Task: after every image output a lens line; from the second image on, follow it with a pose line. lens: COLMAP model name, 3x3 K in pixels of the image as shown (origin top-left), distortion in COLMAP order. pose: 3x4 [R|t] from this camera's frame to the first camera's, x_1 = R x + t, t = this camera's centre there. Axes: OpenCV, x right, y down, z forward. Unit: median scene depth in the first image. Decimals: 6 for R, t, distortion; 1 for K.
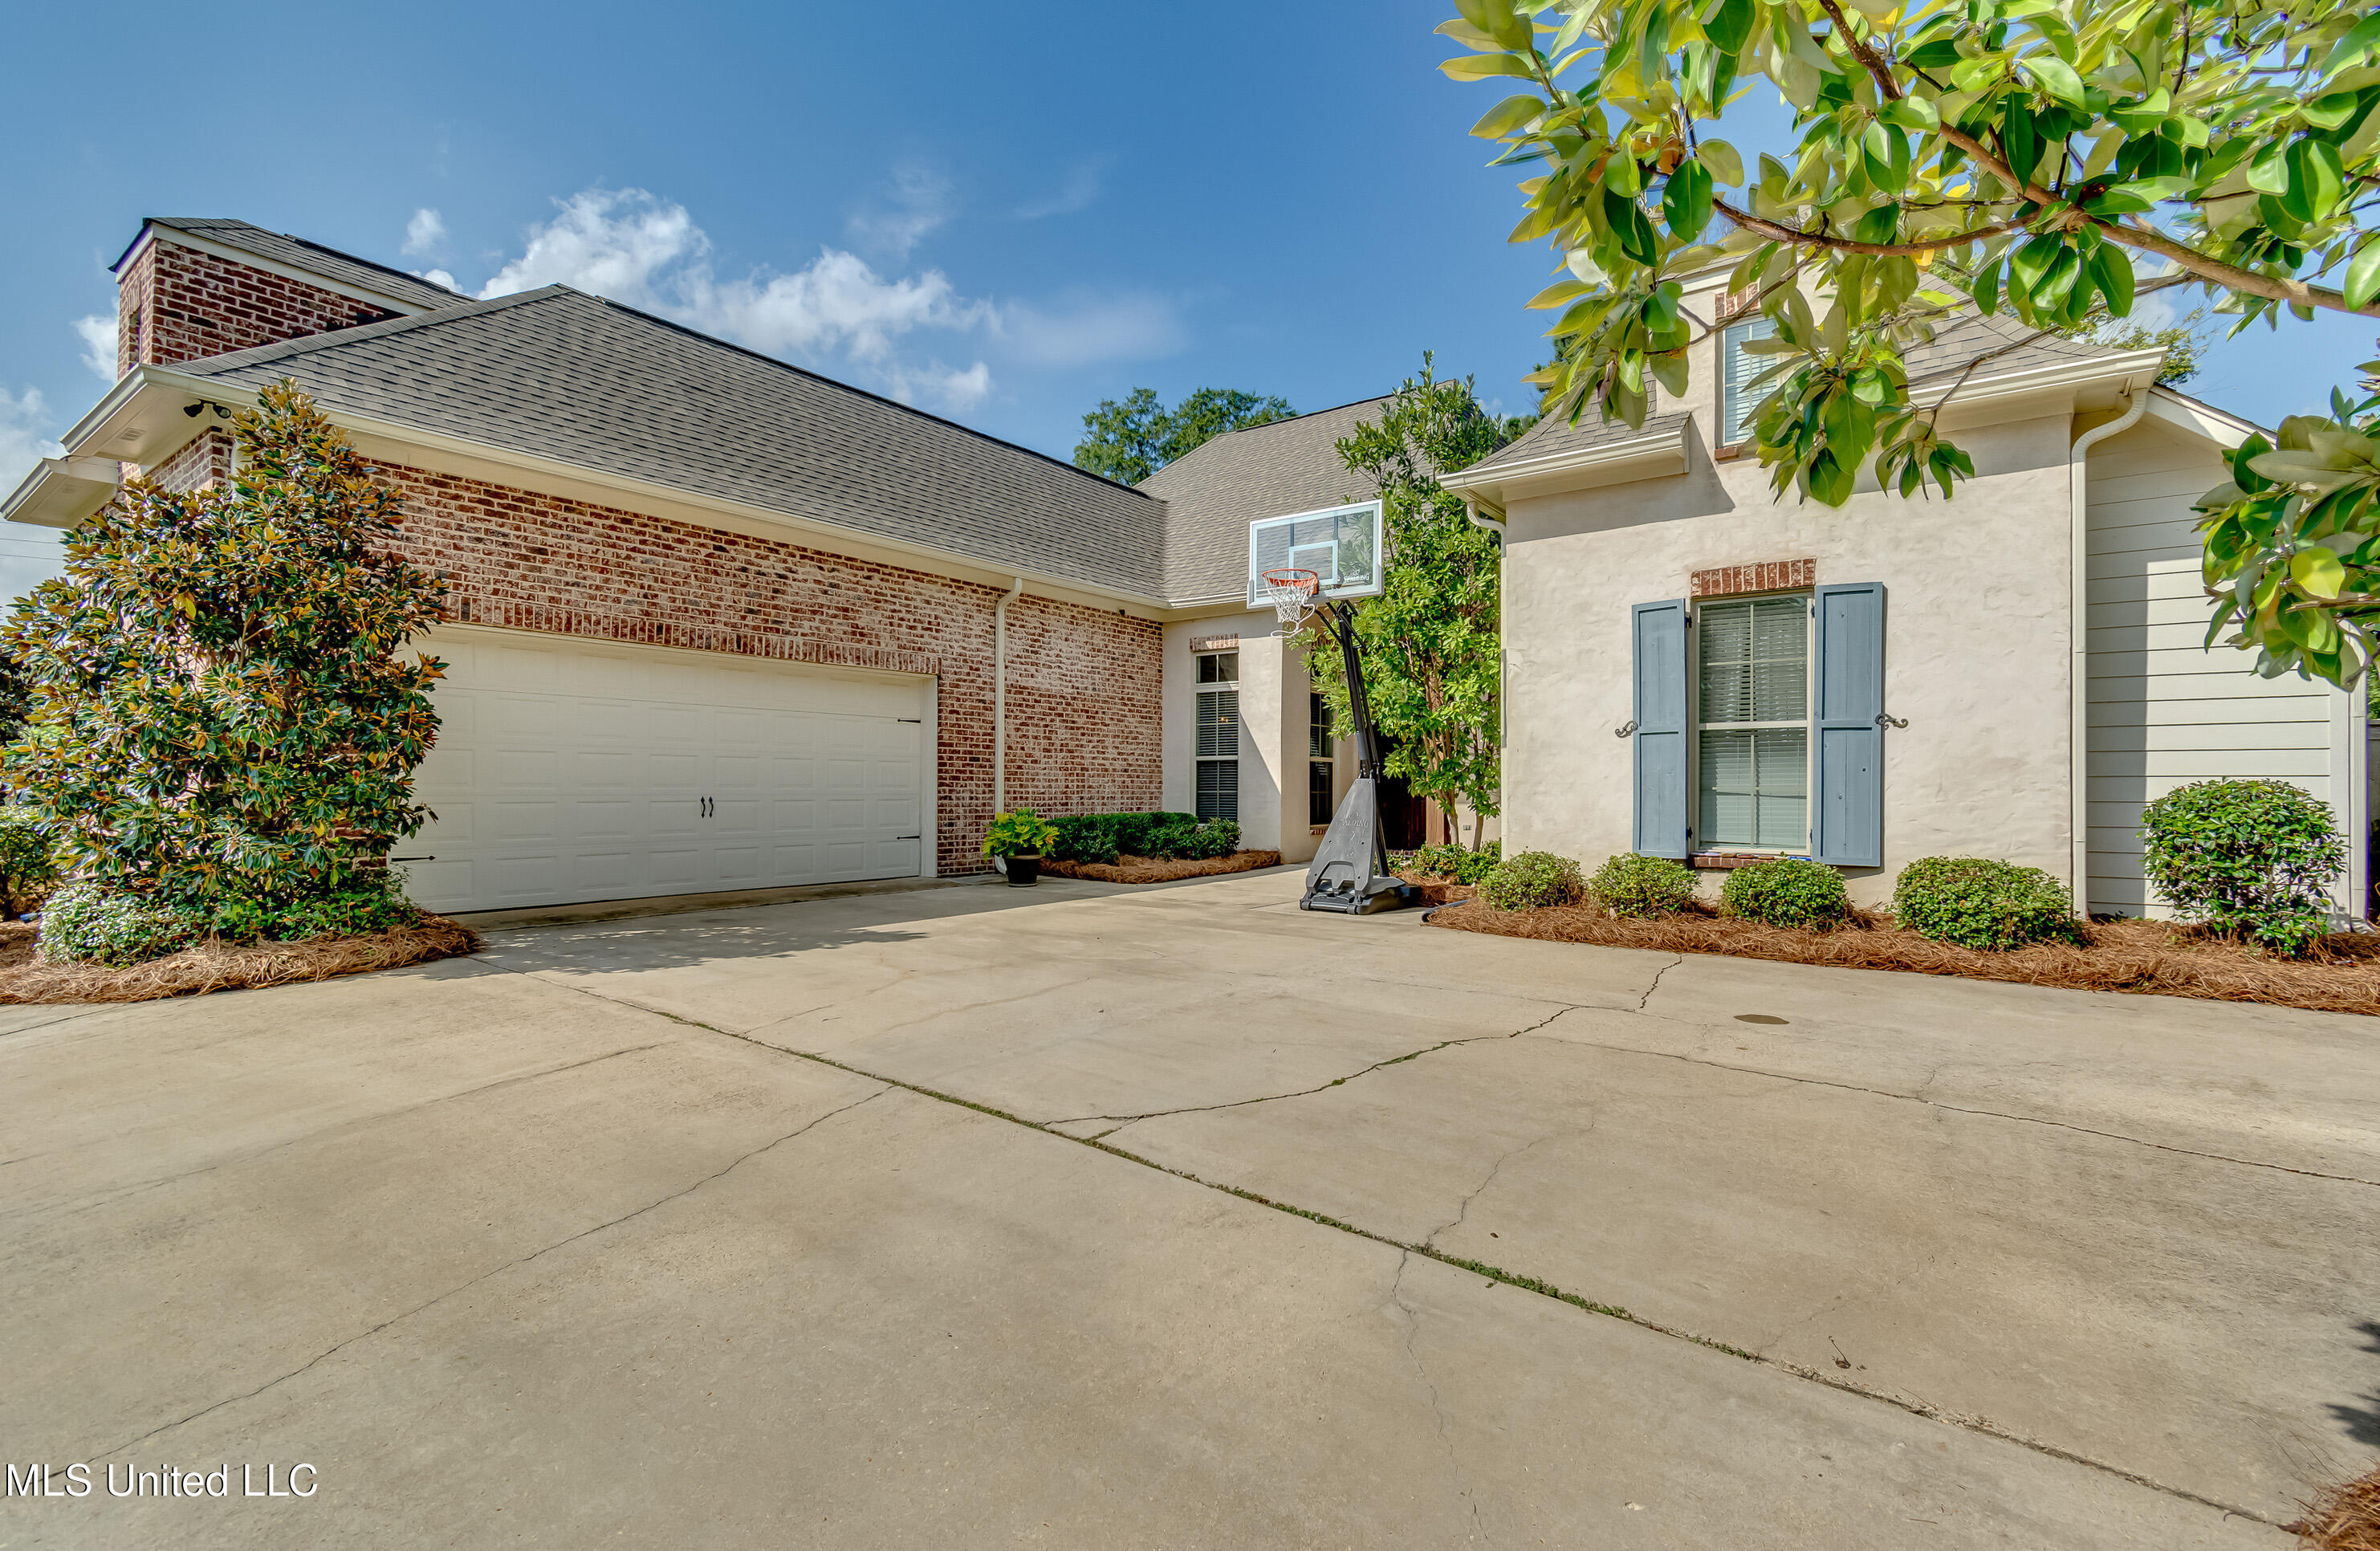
lens RADIAL K [[1087.2, 0, 1192.3], [0, 1087.2, 772.7], [0, 0, 1]] dist [0.001103, -0.000004]
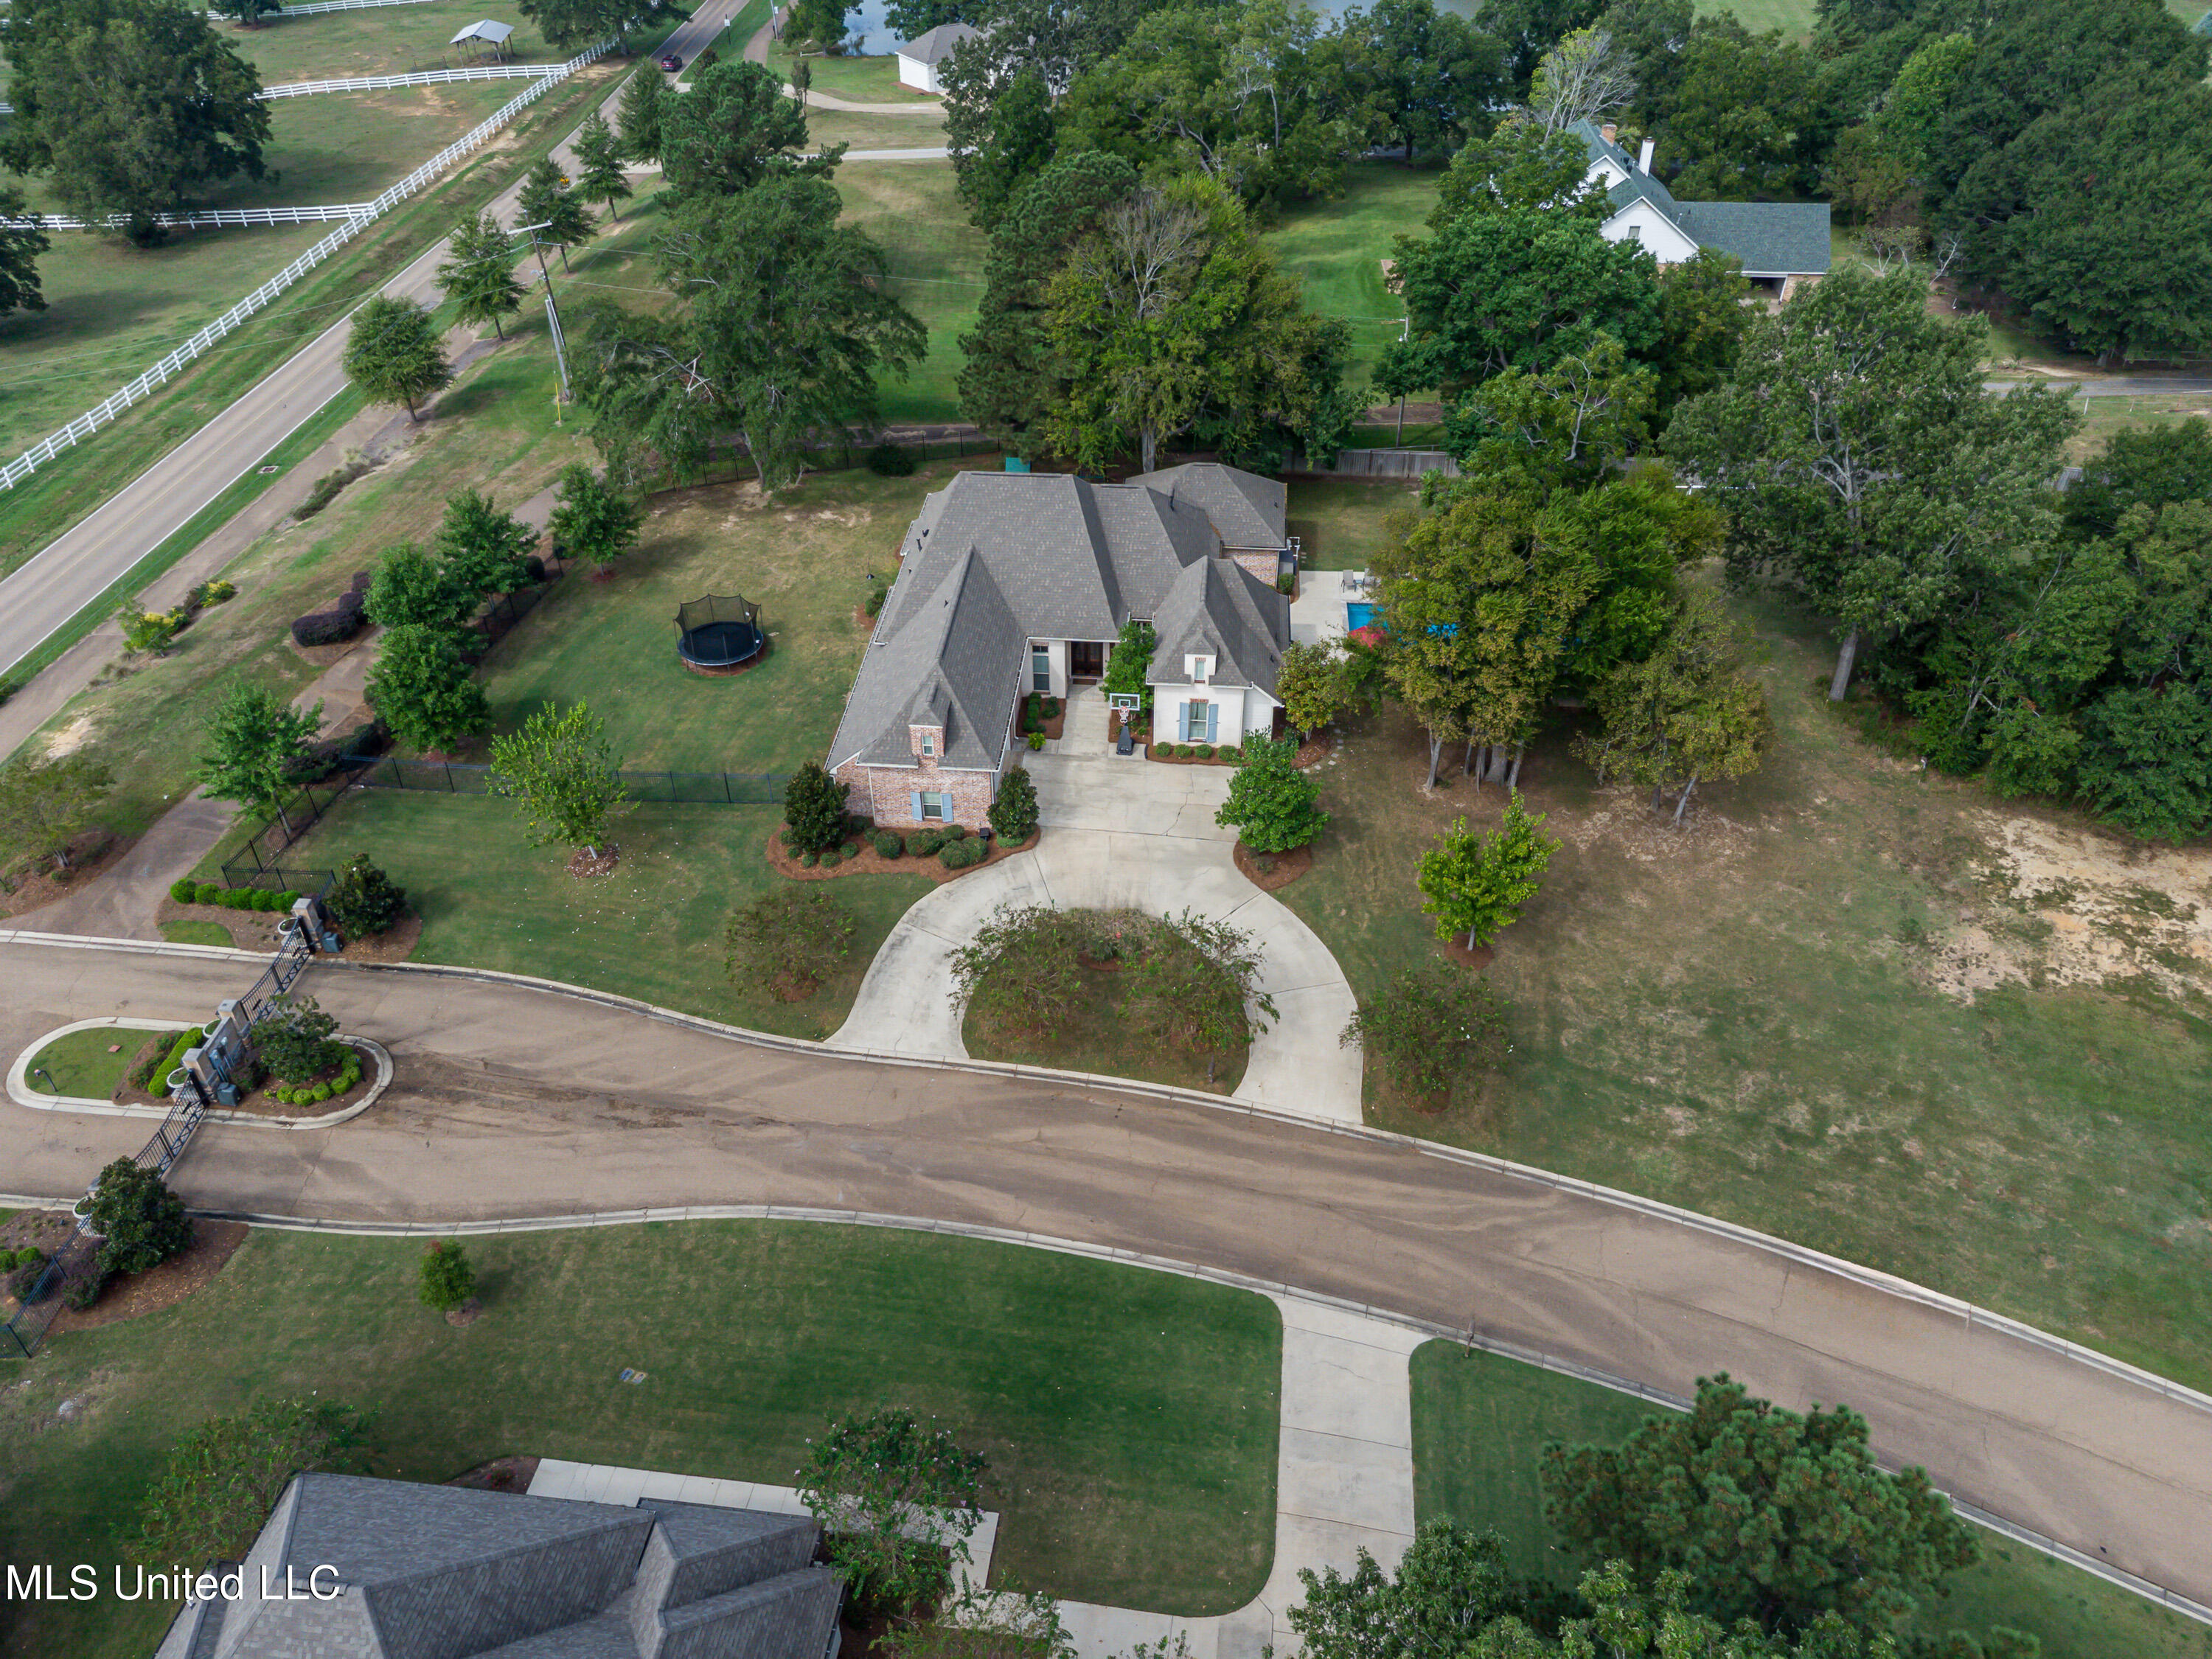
lens RADIAL K [[1643.8, 0, 1110.3], [0, 1643.8, 836.2], [0, 0, 1]] dist [0.029521, -0.021080]
pose [[0.850866, -0.322769, 0.414544, -3.703684], [-0.002703, 0.786334, 0.617796, -4.943823], [-0.525375, -0.526782, 0.668192, -4.927557]]
